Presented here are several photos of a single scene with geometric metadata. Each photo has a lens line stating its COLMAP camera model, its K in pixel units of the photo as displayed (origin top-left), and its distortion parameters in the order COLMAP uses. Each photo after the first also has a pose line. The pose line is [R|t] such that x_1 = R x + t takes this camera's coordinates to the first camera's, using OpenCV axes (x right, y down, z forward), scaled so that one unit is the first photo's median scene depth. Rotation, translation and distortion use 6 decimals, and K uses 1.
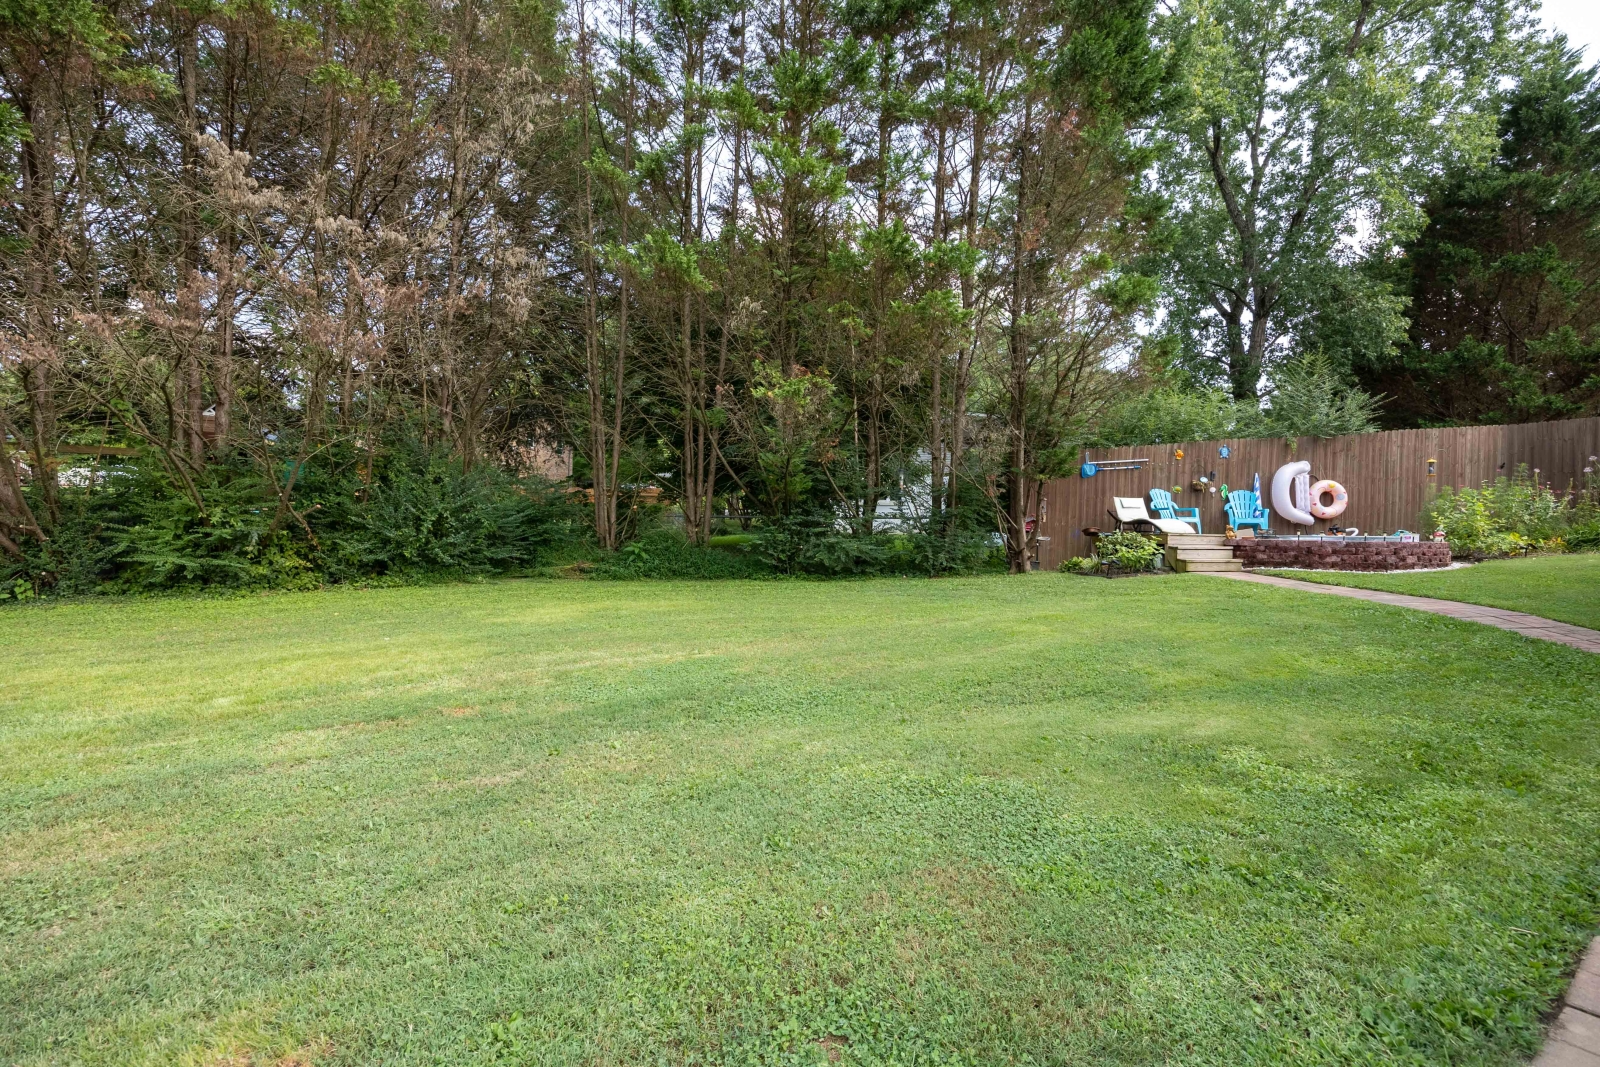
lens RADIAL K [[707.9, 0, 825.5], [0, 707.9, 531.1], [0, 0, 1]] dist [-0.012851, -0.000037]
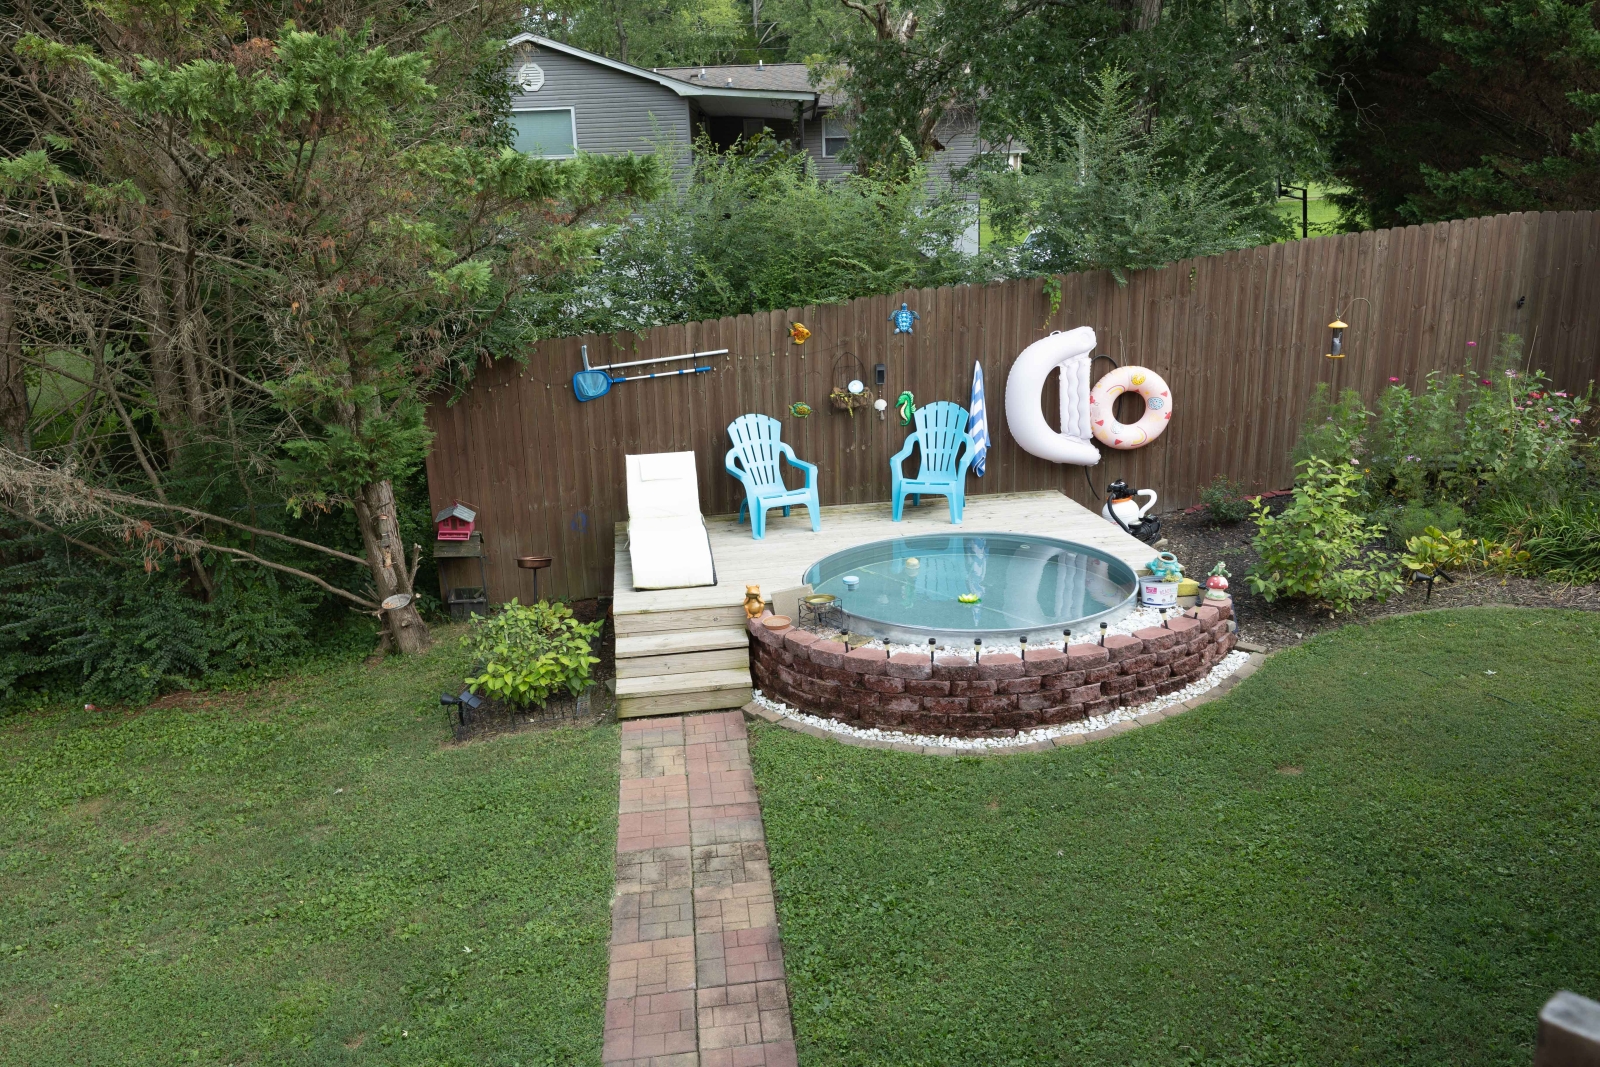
lens RADIAL K [[1190.5, 0, 803.1], [0, 1190.5, 532.7], [0, 0, 1]] dist [-0.012131, 0.001055]
pose [[0.996178, -0.069805, 0.052495, 0.454437], [0.053714, 0.963576, 0.261984, -0.184215], [-0.068871, -0.258163, 0.963643, 0.239805]]
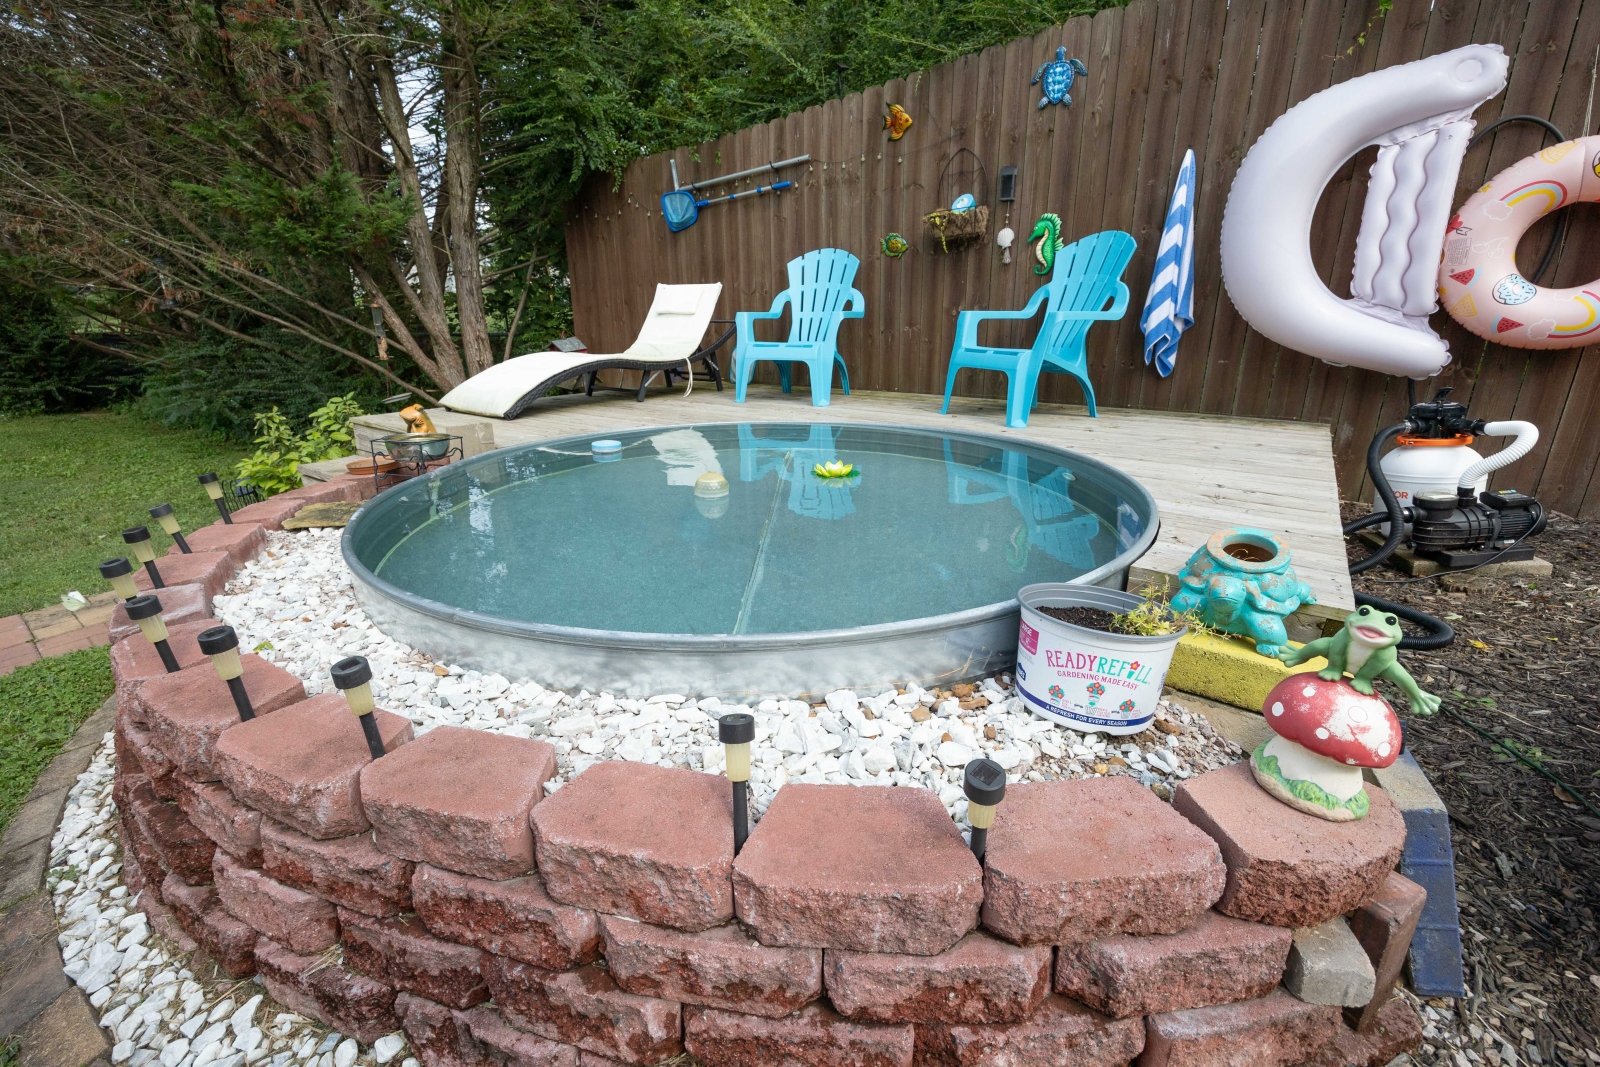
lens RADIAL K [[707.9, 0, 802.5], [0, 707.9, 533.8], [0, 0, 1]] dist [-0.012851, -0.000037]
pose [[0.770999, 0.177272, -0.611666, 0.684570], [0.016960, 0.954419, 0.297986, -0.030700], [0.636610, -0.240121, 0.732850, 0.710302]]
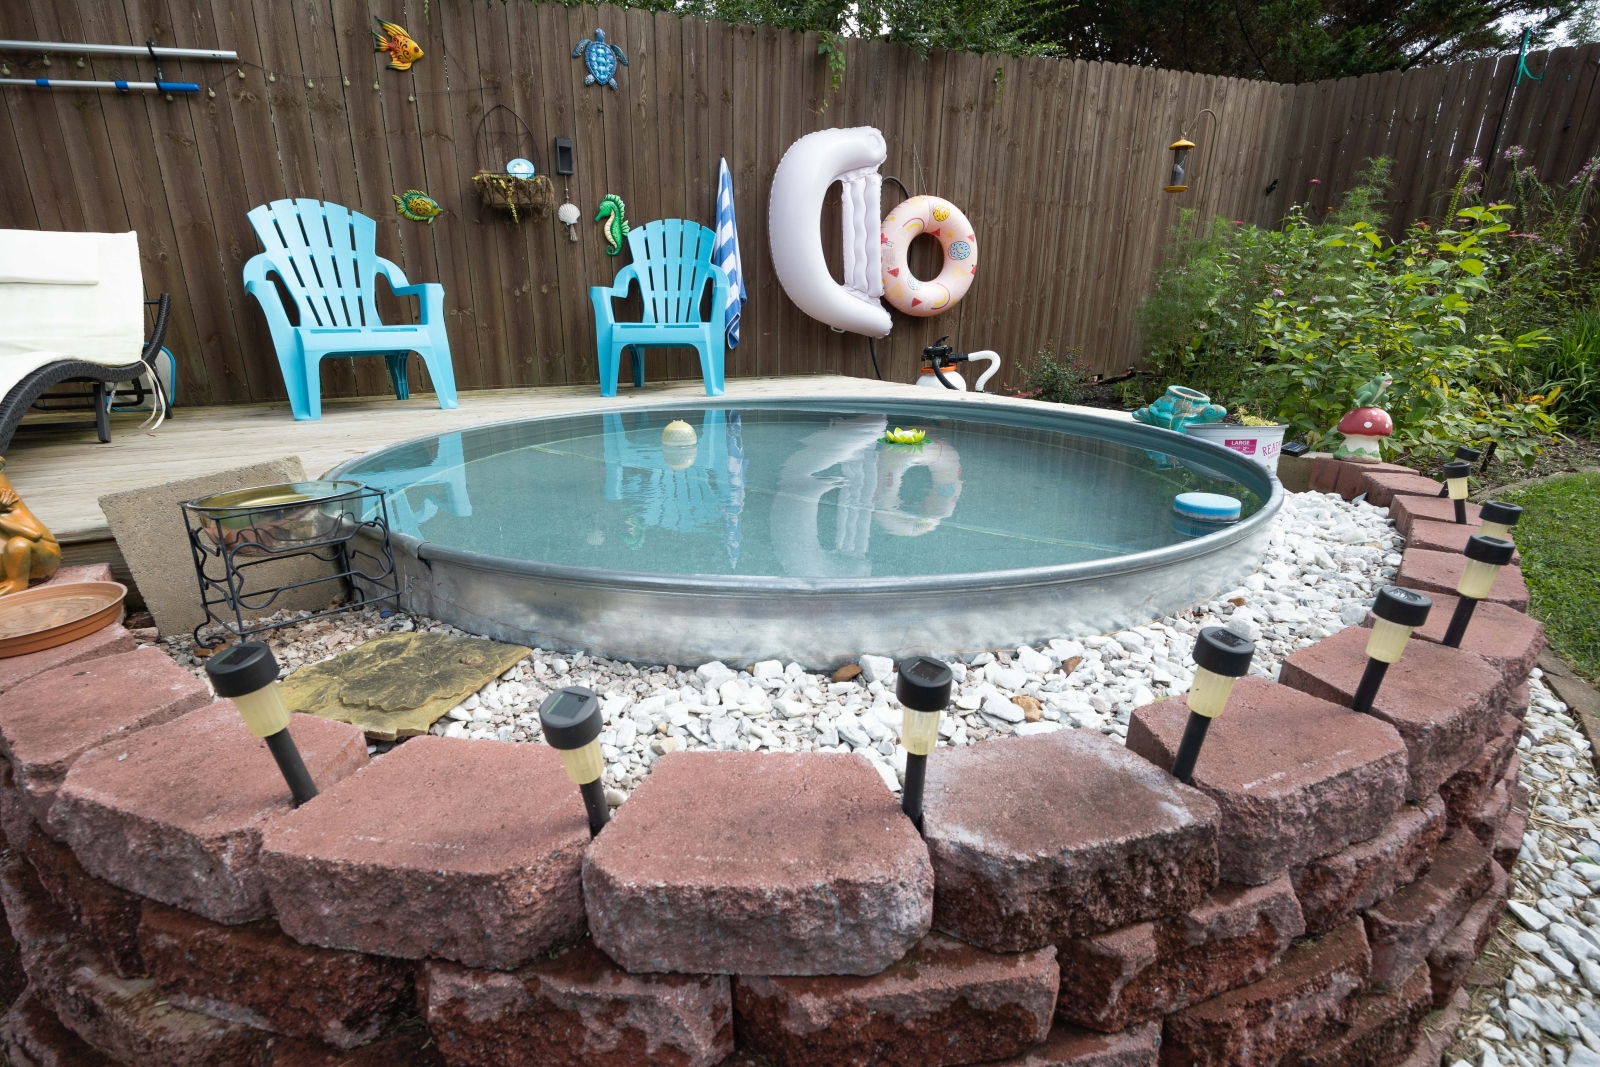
lens RADIAL K [[707.9, 0, 807.3], [0, 707.9, 535.5], [0, 0, 1]] dist [-0.012851, -0.000037]
pose [[0.913057, -0.133779, 0.385265, 0.513193], [0.013340, 0.953960, 0.299637, -0.020299], [-0.407613, -0.268446, 0.872805, 0.692572]]
